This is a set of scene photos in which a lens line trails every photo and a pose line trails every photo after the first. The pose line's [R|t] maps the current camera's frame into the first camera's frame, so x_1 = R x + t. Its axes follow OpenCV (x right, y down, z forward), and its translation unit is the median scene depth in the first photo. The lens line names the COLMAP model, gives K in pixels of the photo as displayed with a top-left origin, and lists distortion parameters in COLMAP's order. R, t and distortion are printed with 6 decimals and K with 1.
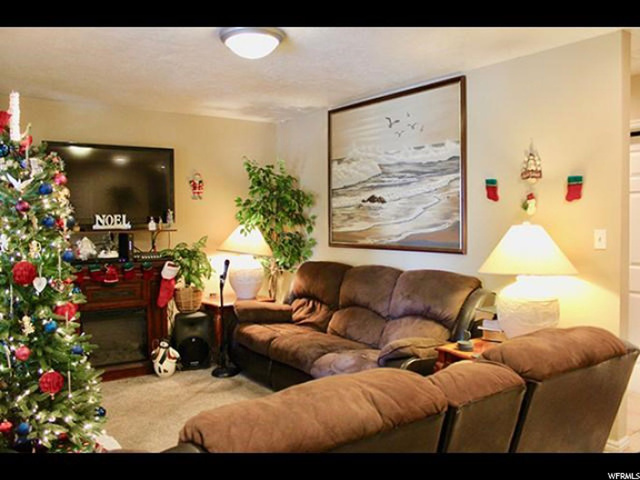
lens RADIAL K [[545.1, 0, 320.0], [0, 545.1, 240.0], [0, 0, 1]] dist [-0.154398, 0.157513]
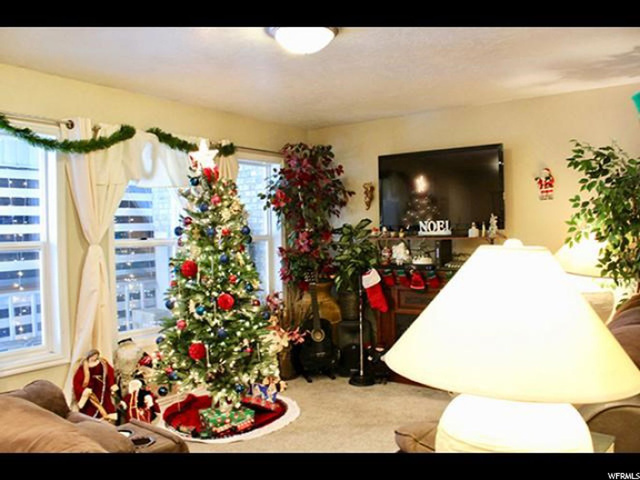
lens RADIAL K [[545.1, 0, 320.0], [0, 545.1, 240.0], [0, 0, 1]] dist [-0.154398, 0.157513]
pose [[0.285600, 0.026504, -0.957982, 0.504593], [-0.014560, 0.999622, 0.023315, -0.031914], [0.958238, 0.007289, 0.285878, 0.505267]]
